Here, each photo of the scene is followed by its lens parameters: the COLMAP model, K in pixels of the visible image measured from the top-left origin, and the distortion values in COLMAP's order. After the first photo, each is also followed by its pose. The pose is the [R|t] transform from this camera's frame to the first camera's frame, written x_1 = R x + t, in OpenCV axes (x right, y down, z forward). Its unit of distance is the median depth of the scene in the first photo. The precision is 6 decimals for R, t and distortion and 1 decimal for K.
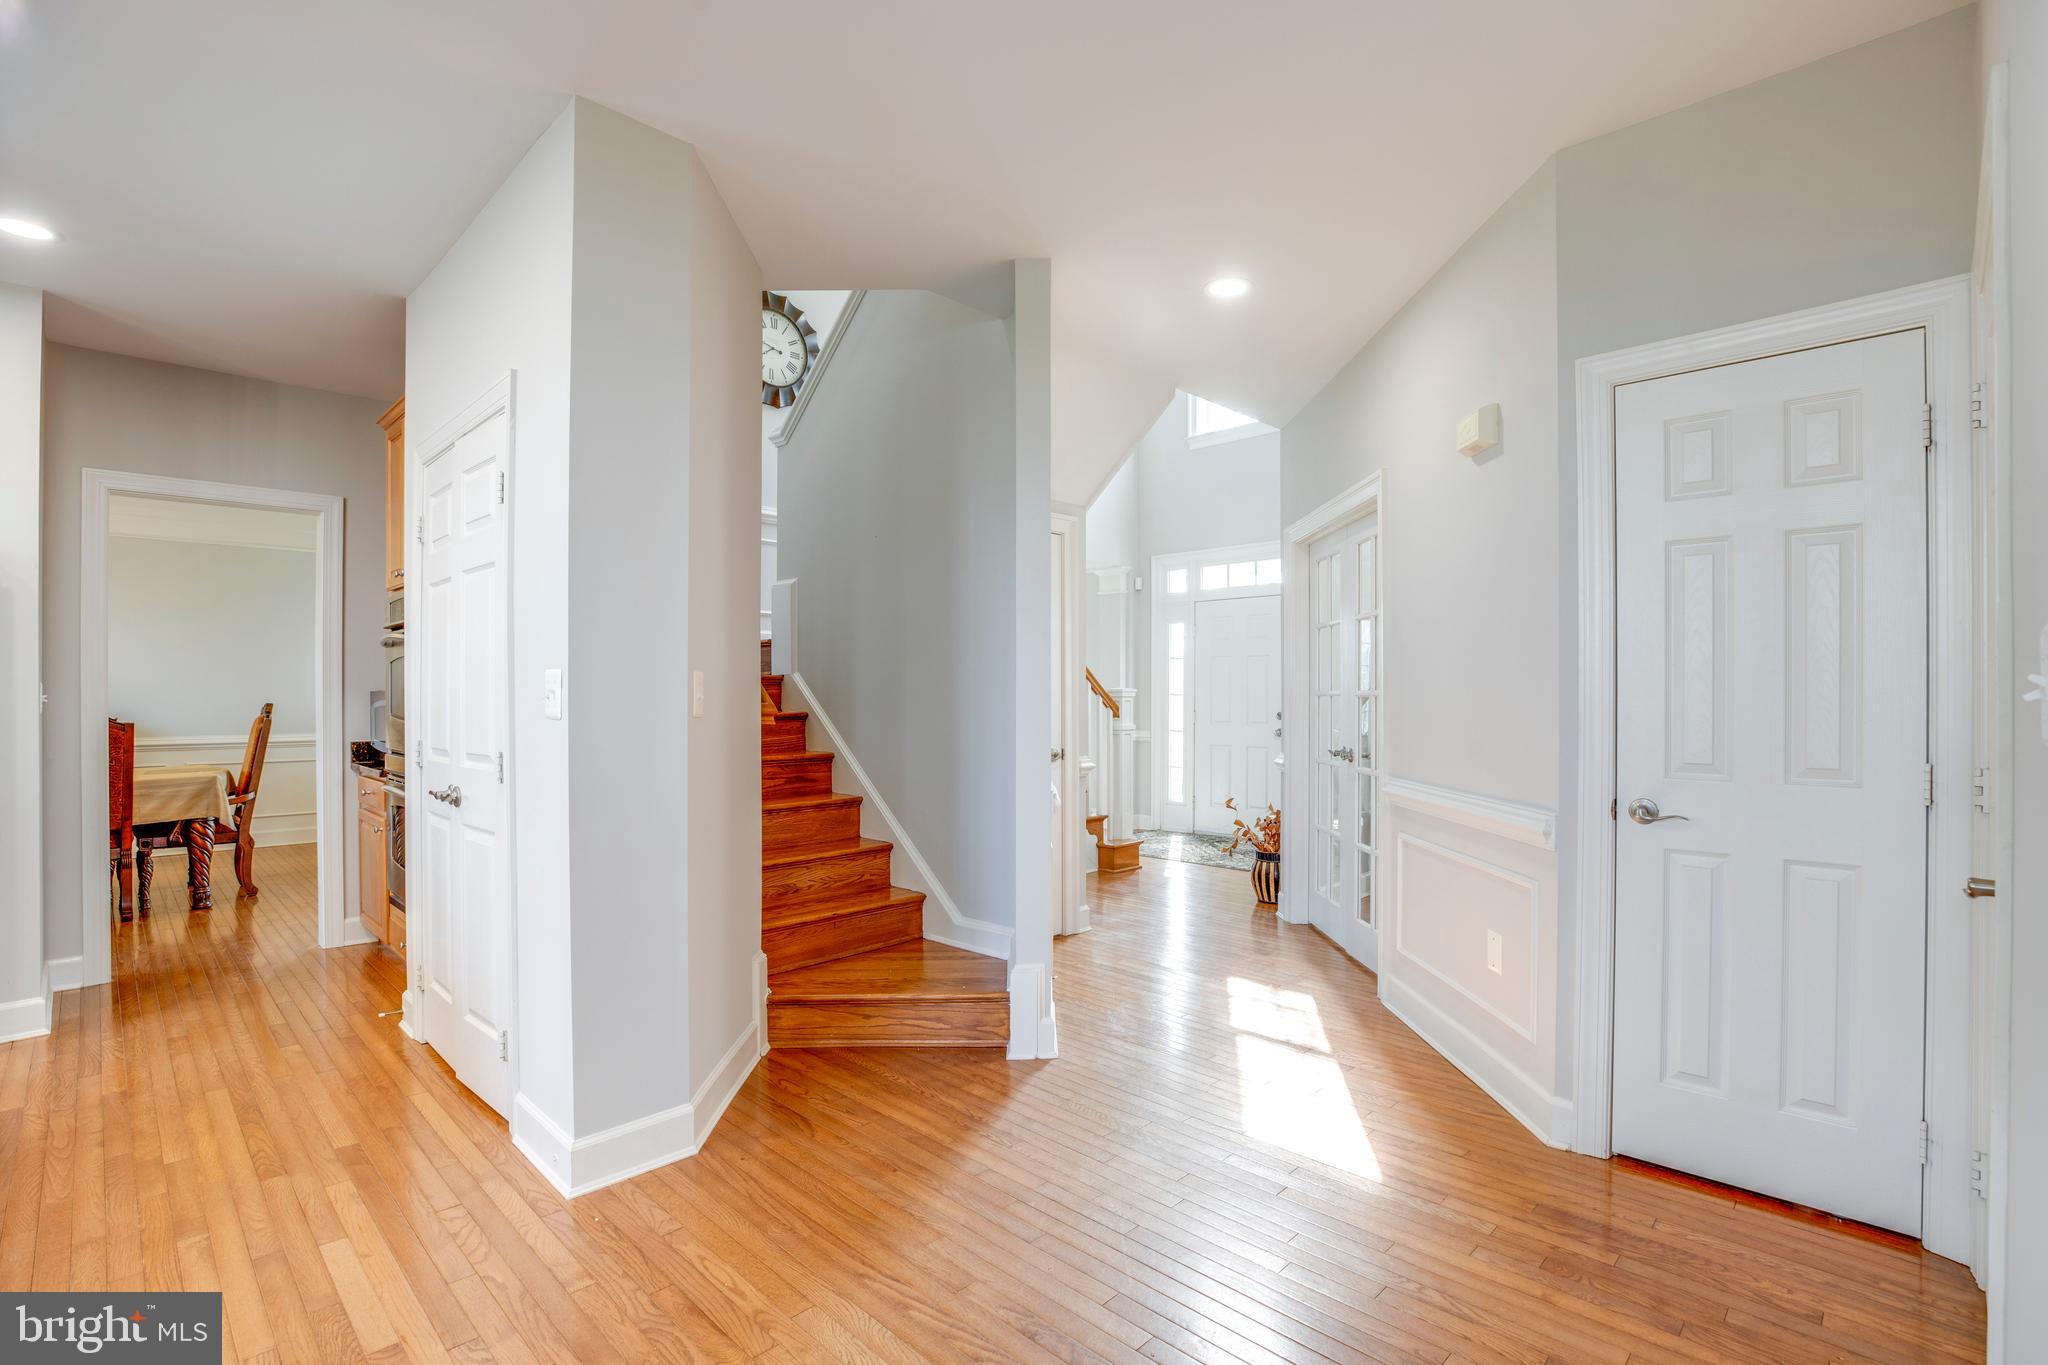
lens RADIAL K [[946.9, 0, 1028.0], [0, 946.9, 692.5], [0, 0, 1]] dist [-0.038927, 0.010189]
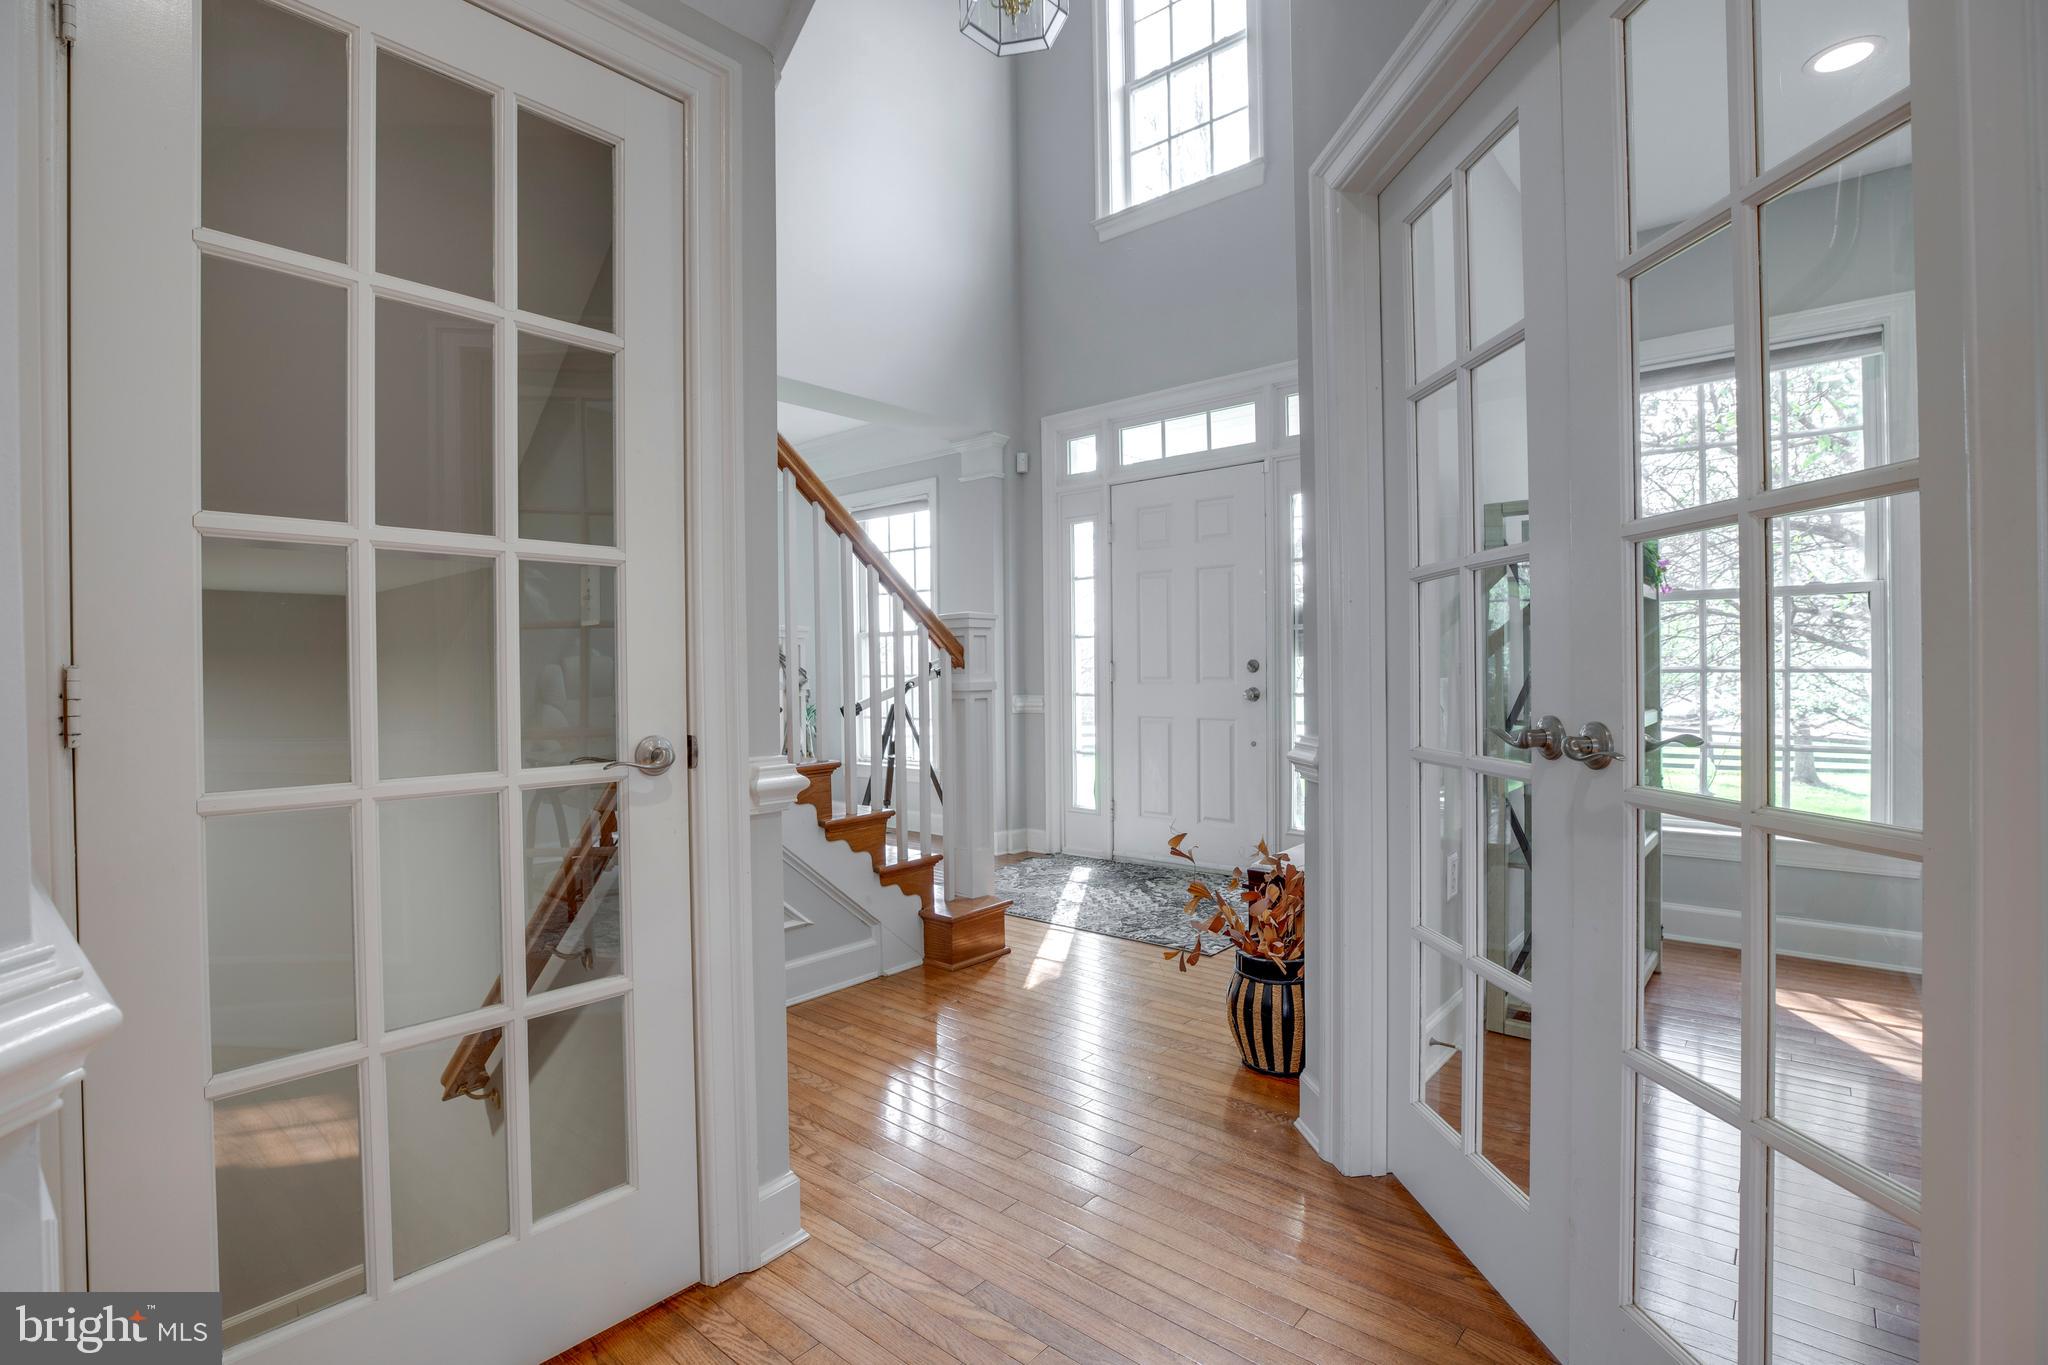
lens RADIAL K [[946.9, 0, 1022.6], [0, 946.9, 681.7], [0, 0, 1]] dist [-0.038927, 0.010189]
pose [[0.997695, -0.013920, 0.066415, 0.084100], [0.012844, 0.999780, 0.016602, 0.023273], [-0.066632, -0.015711, 0.997654, 0.423588]]
